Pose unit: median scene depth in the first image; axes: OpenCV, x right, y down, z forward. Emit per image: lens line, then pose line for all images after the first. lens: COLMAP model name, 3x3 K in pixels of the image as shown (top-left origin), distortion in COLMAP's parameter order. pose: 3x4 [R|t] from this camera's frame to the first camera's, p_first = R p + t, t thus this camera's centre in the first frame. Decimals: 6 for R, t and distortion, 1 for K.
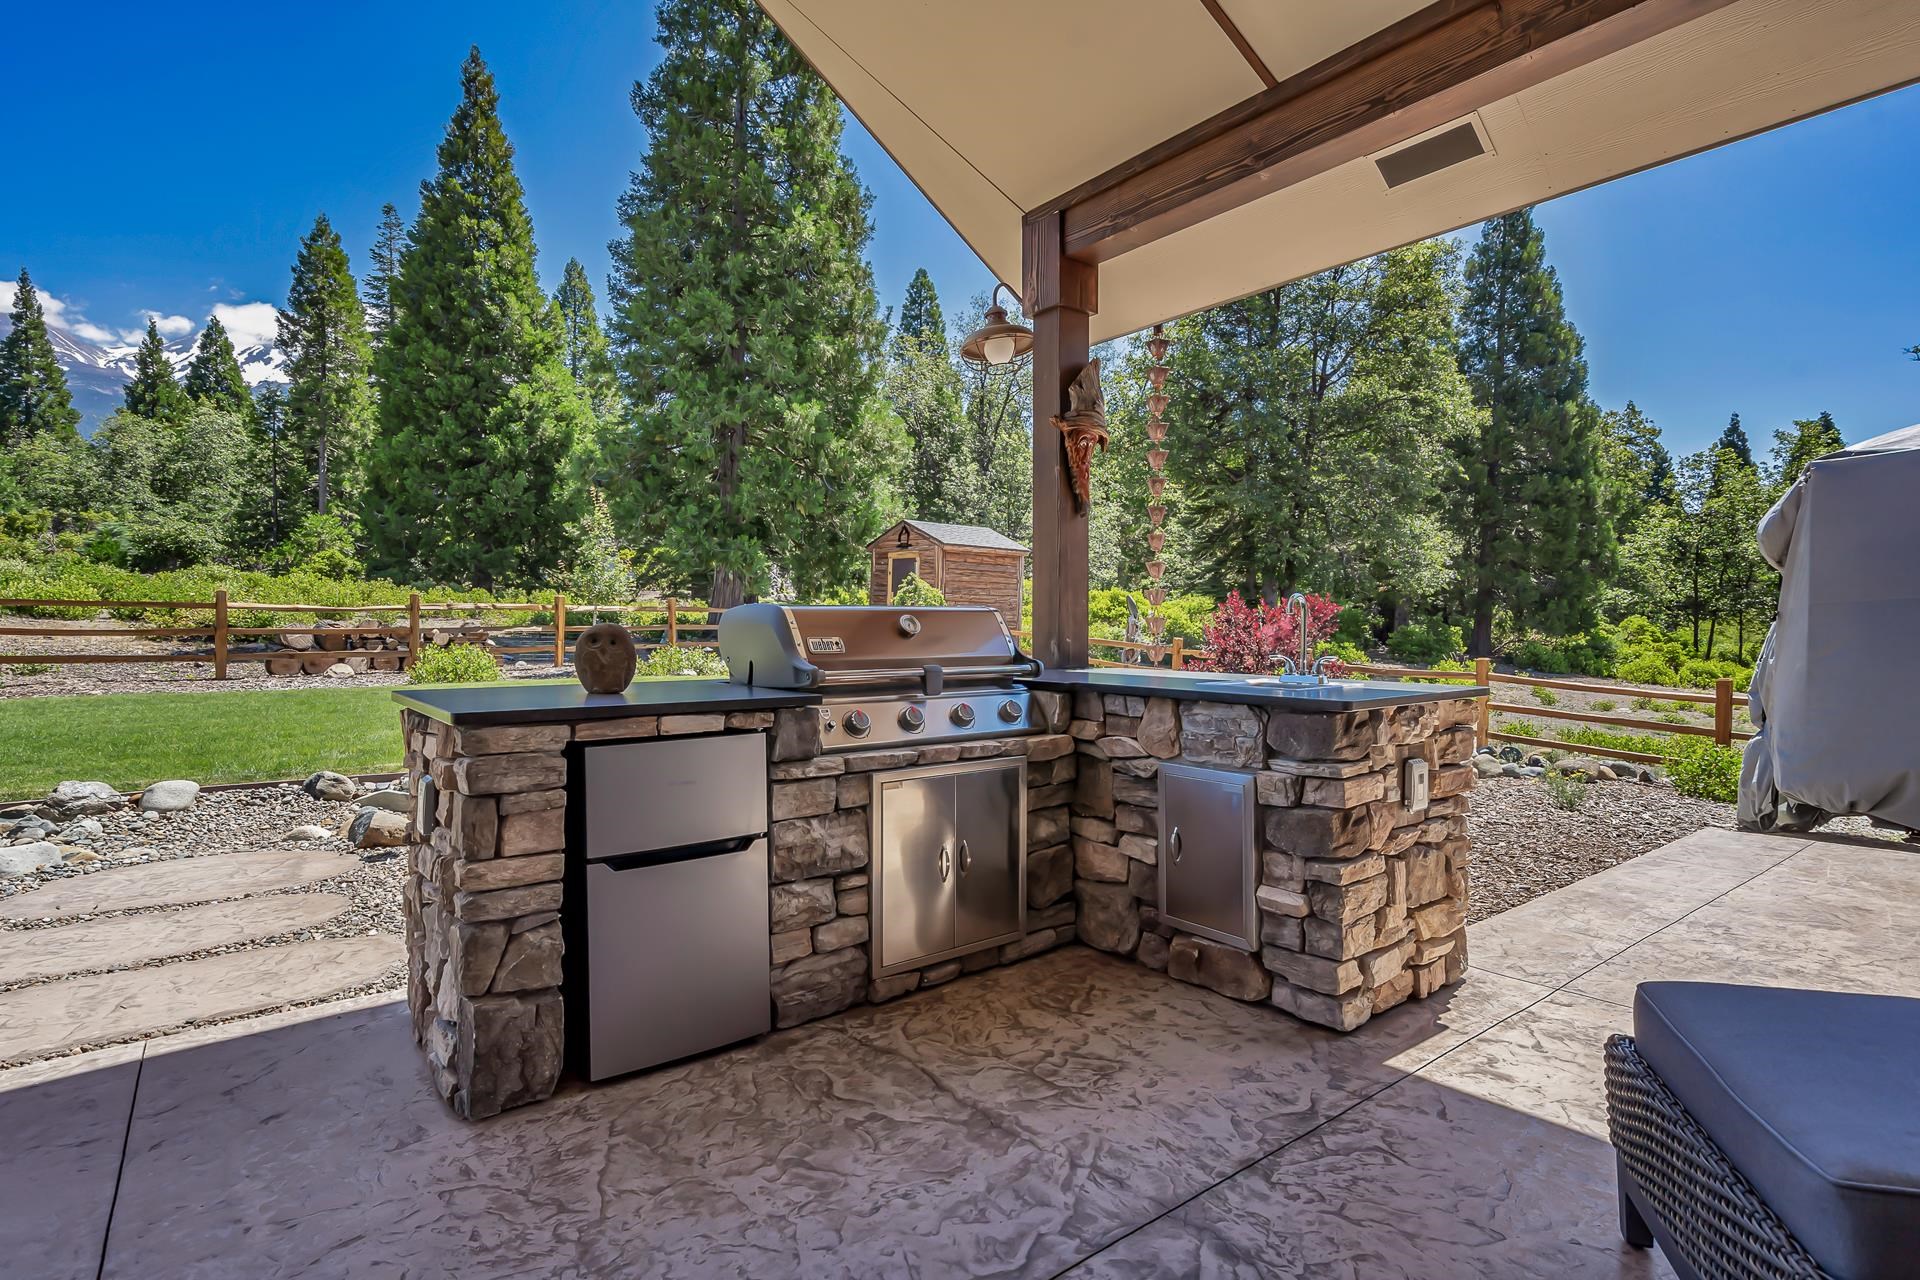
lens RADIAL K [[960.6, 0, 962.9], [0, 960.6, 633.0], [0, 0, 1]] dist [-0.001086, -0.000216]
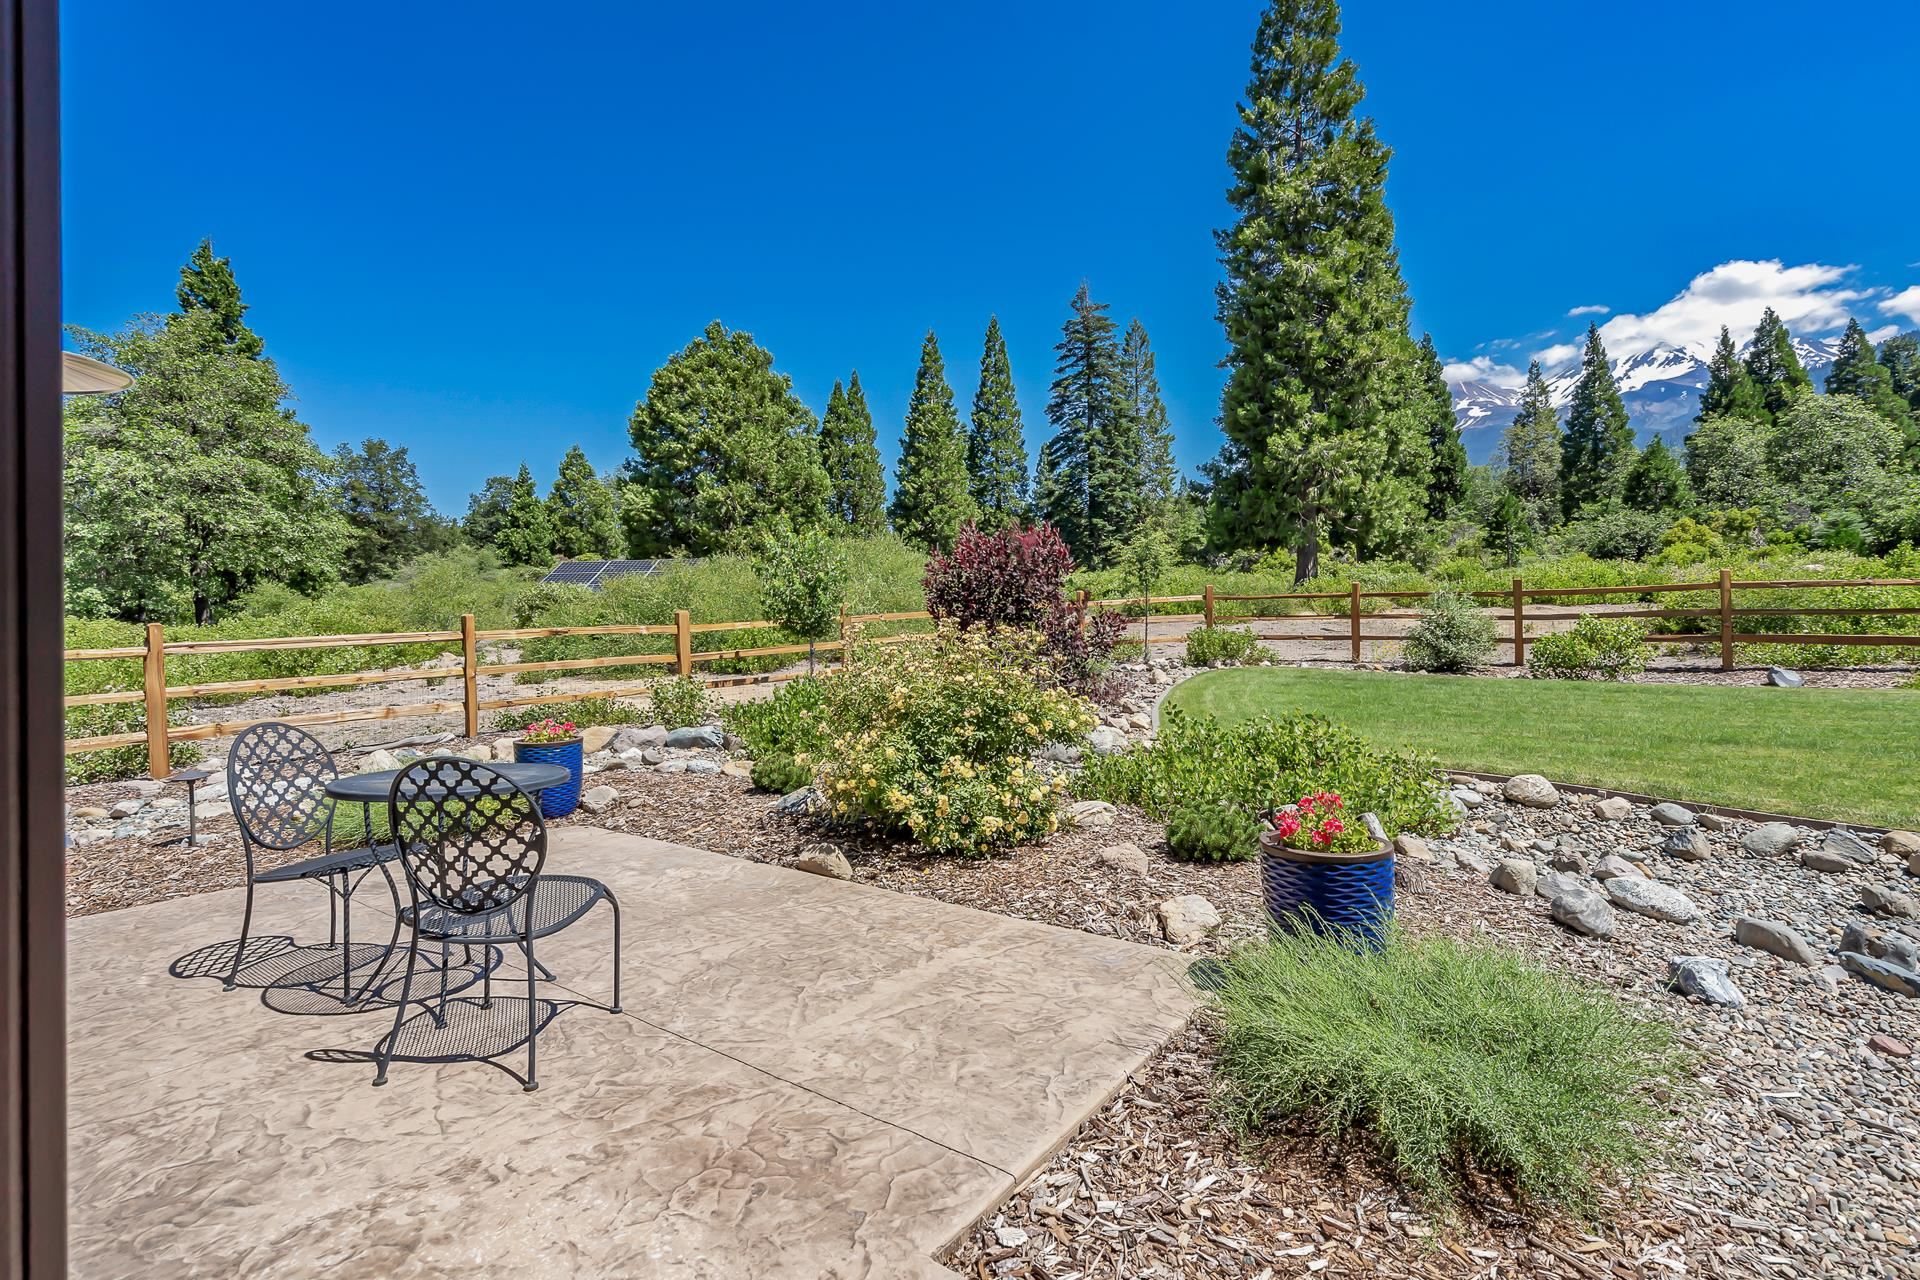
lens RADIAL K [[883.0, 0, 964.6], [0, 883.0, 633.0], [0, 0, 1]] dist [-0.000539, -0.000385]
pose [[0.283671, 0.010005, -0.958869, -3.446610], [0.004297, 0.999922, 0.011705, 0.026537], [0.958912, -0.007440, 0.283606, -2.596603]]
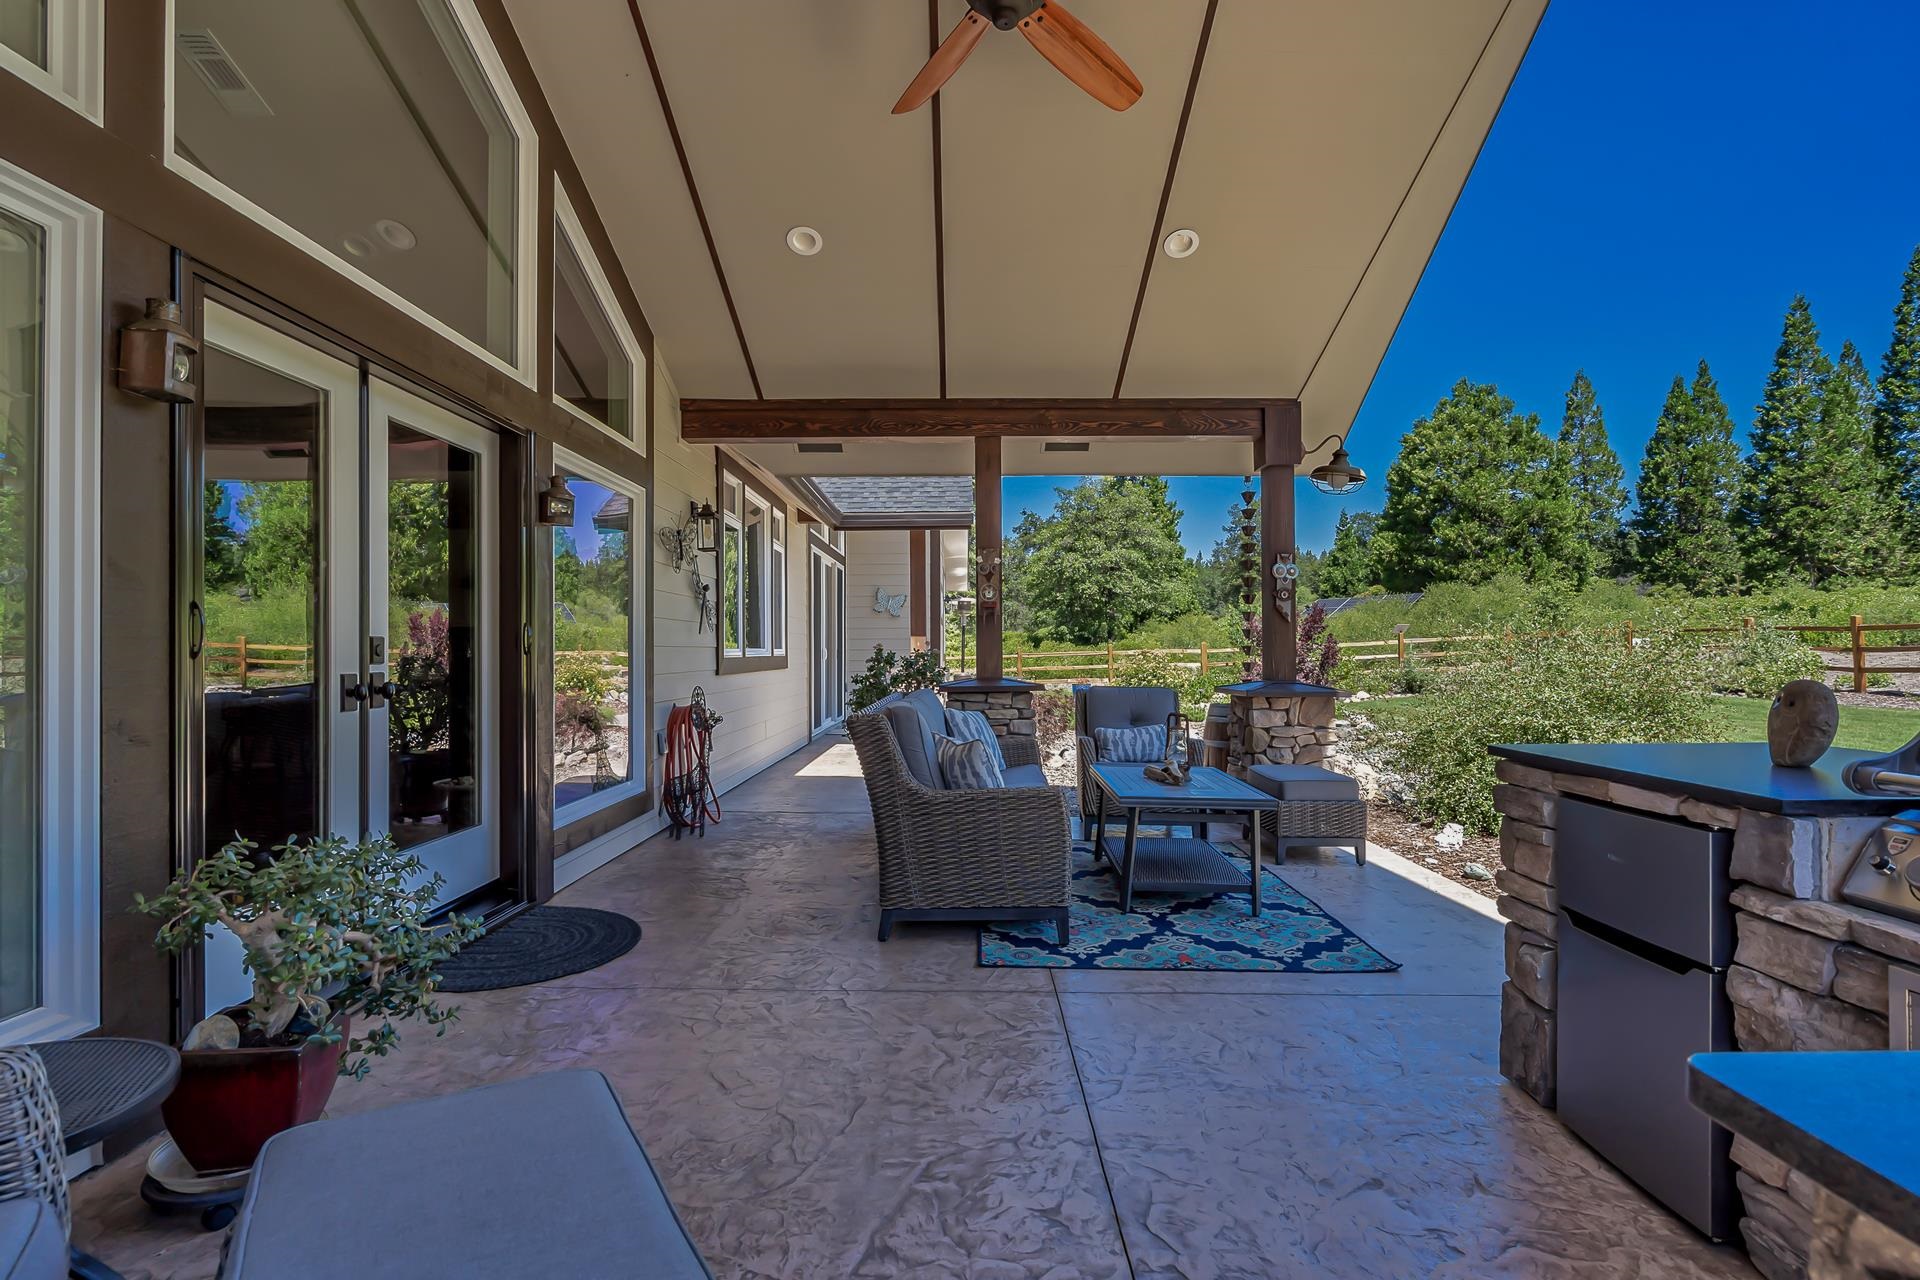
lens RADIAL K [[883.0, 0, 957.3], [0, 883.0, 644.6], [0, 0, 1]] dist [-0.000539, -0.000385]
pose [[-0.621256, -0.000075, -0.783608, 0.670017], [-0.002199, 0.999996, 0.001648, -0.039721], [0.783605, 0.002747, -0.621254, 0.938492]]
